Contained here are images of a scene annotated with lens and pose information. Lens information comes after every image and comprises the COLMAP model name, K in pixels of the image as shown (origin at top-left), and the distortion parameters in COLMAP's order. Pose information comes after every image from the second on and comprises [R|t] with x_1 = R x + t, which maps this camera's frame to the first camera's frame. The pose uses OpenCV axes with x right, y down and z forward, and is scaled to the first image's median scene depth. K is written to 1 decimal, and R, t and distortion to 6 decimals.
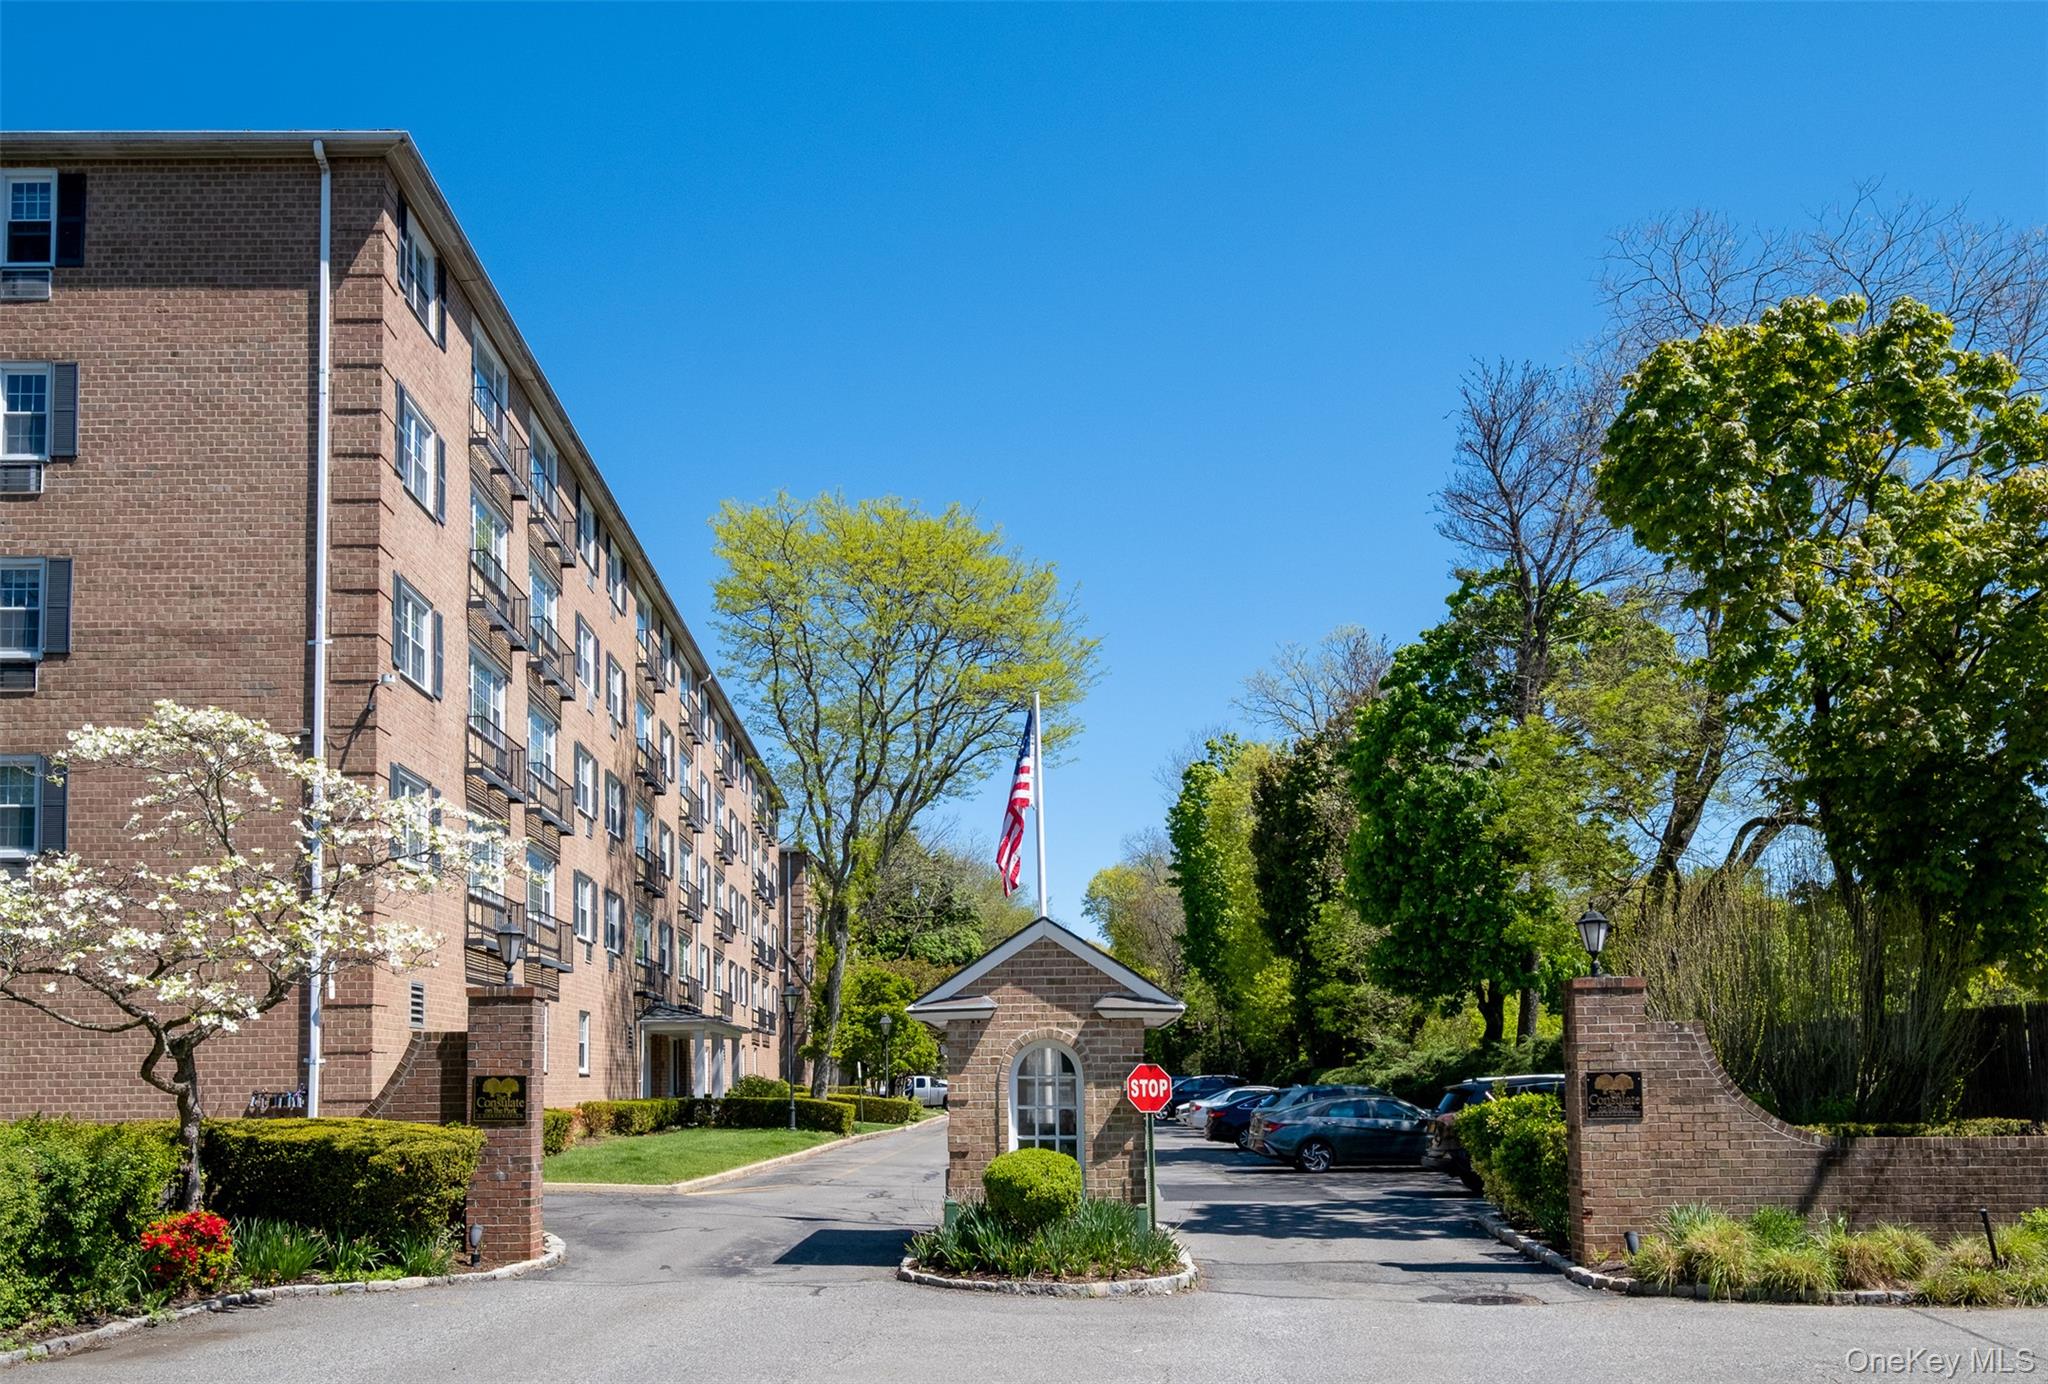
lens RADIAL K [[1644.1, 0, 1024.2], [0, 1644.1, 694.2], [0, 0, 1]] dist [-0.007313, 0.017270]
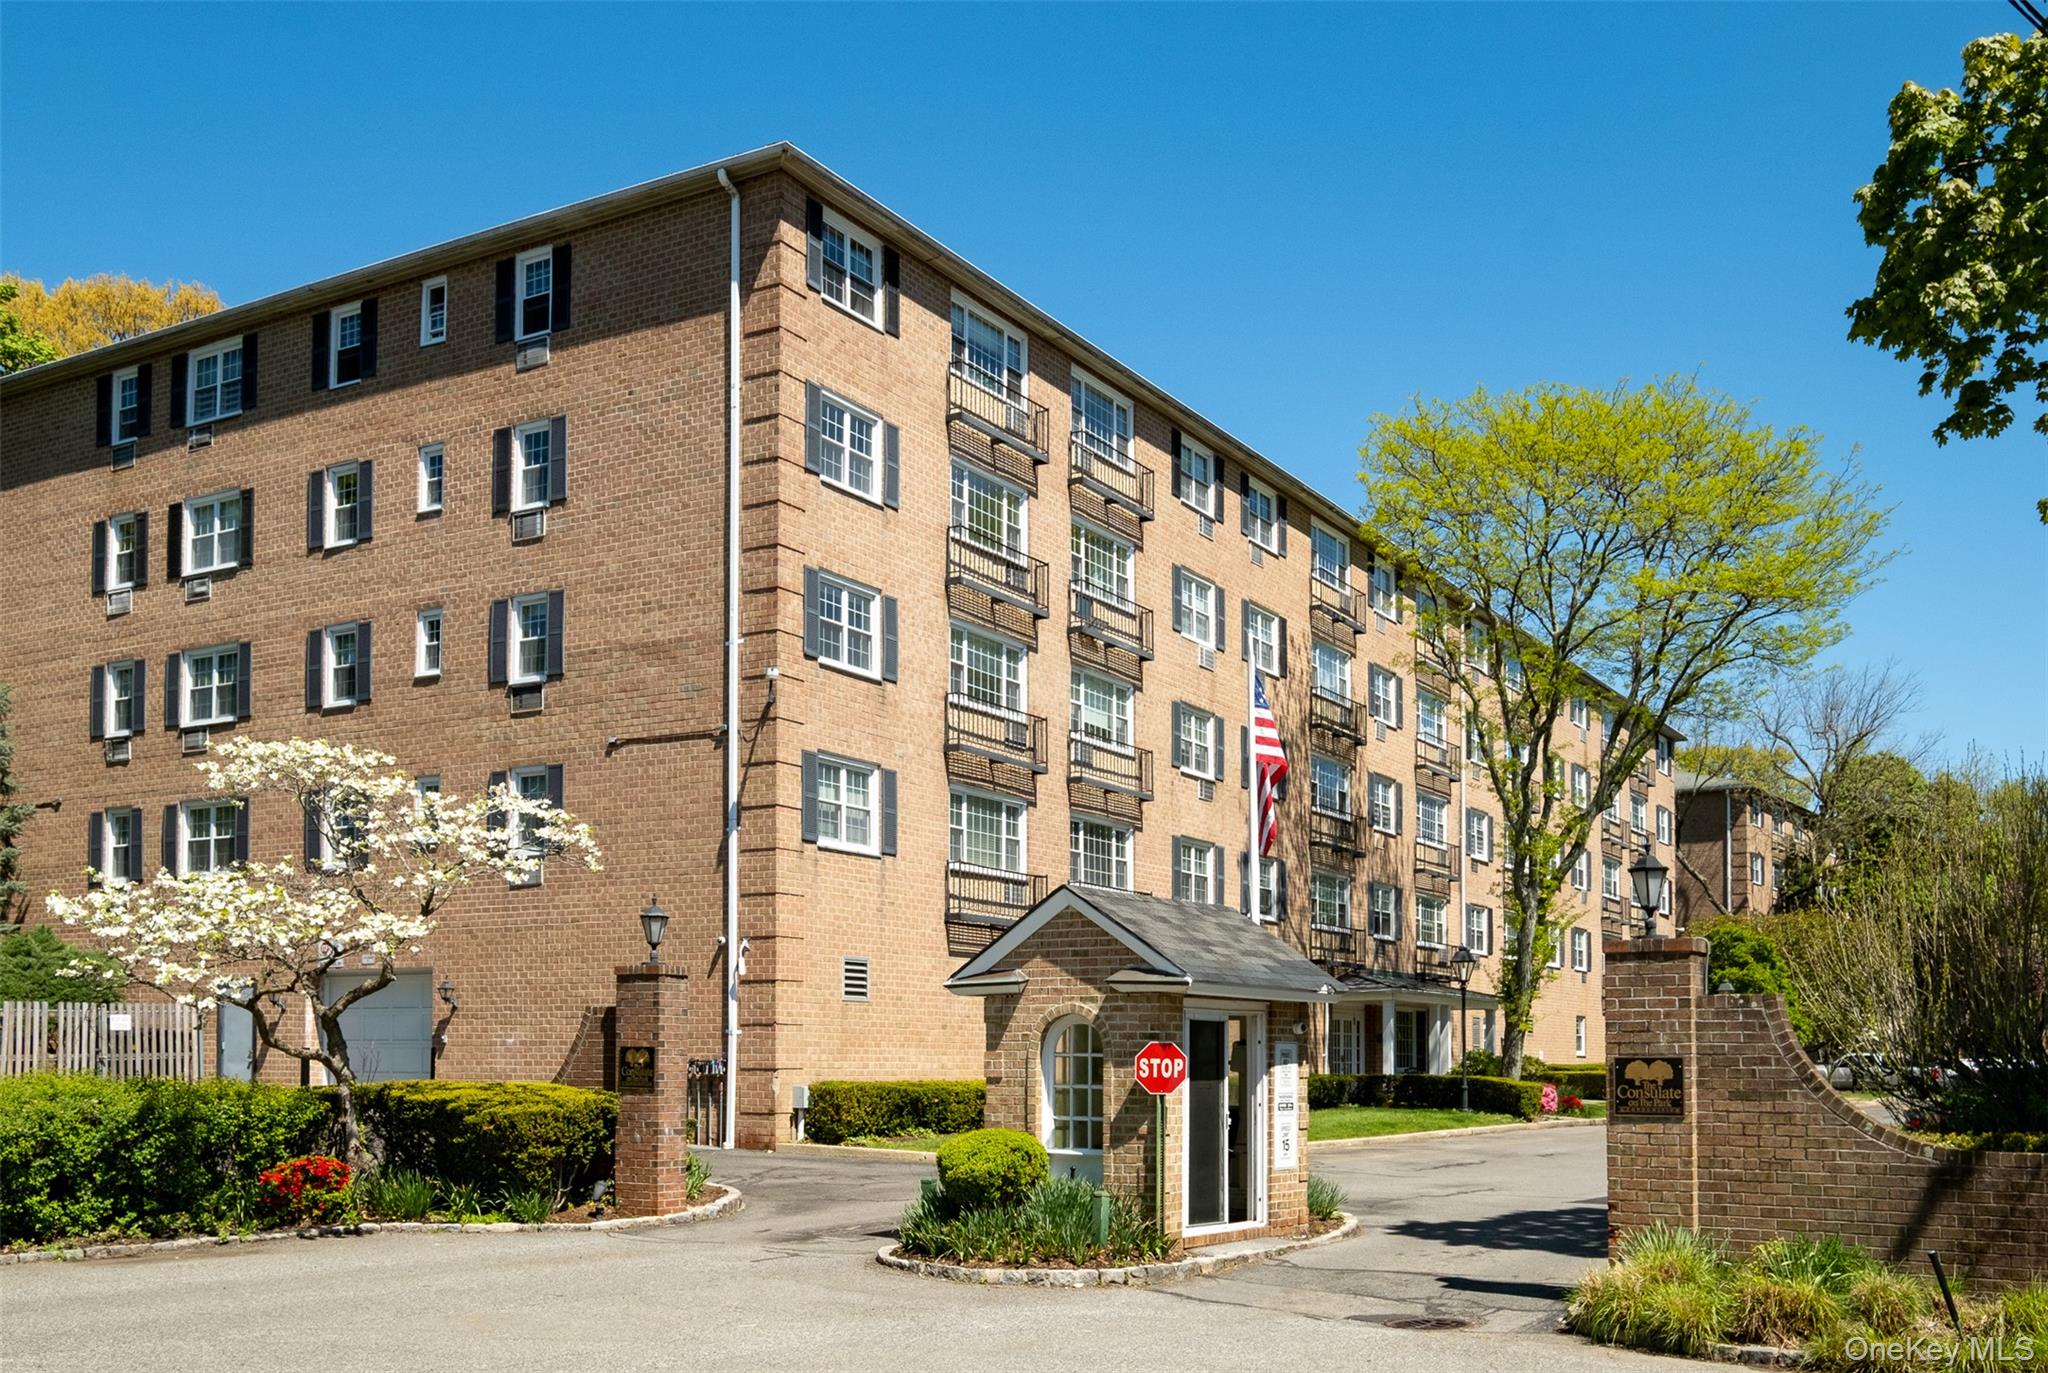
lens RADIAL K [[1836.3, 0, 1026.4], [0, 1836.3, 686.5], [0, 0, 1]] dist [-0.013716, 0.028668]
pose [[0.864888, -0.086006, -0.494542, 0.327659], [0.102227, 0.994744, 0.005786, 0.009392], [0.491445, -0.055560, 0.869134, 0.054924]]
